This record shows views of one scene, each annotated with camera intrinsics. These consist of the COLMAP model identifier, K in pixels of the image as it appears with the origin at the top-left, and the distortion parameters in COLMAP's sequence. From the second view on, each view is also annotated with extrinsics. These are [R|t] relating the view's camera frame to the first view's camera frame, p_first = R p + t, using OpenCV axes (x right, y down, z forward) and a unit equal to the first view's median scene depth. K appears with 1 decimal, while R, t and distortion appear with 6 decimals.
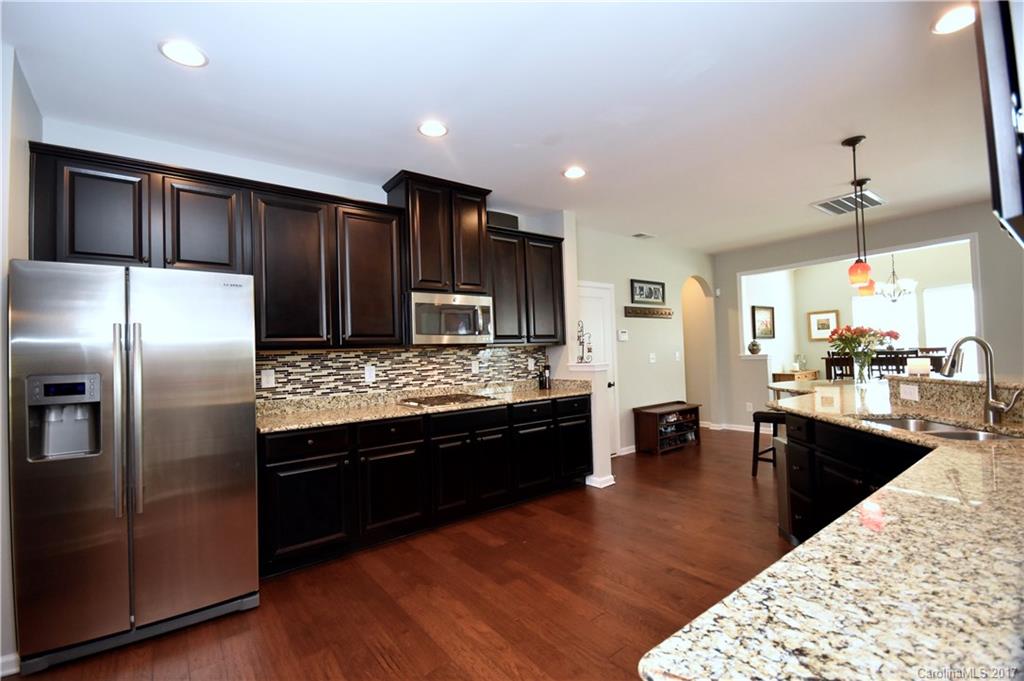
lens RADIAL K [[461.3, 0, 527.3], [0, 461.3, 342.4], [0, 0, 1]] dist [0.010085, -0.000072]
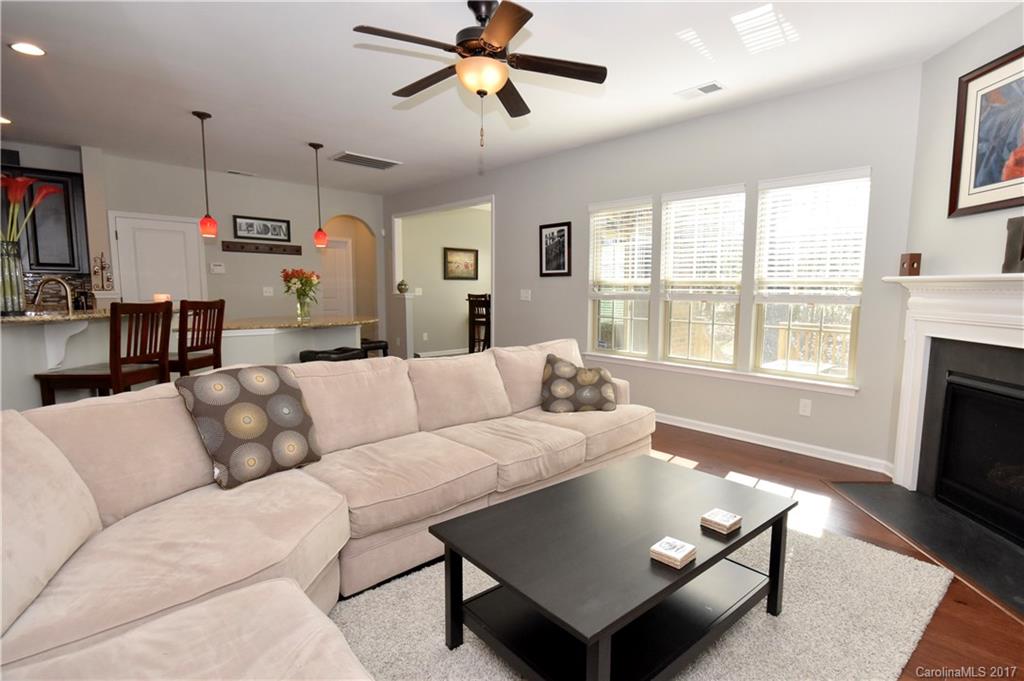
lens RADIAL K [[517.2, 0, 558.0], [0, 517.2, 340.8], [0, 0, 1]] dist [0.004092, -0.008749]
pose [[0.993997, 0.015337, 0.108323, 1.211992], [-0.025846, 0.995018, 0.096289, 0.022451], [-0.106306, -0.098511, 0.989442, -0.399615]]
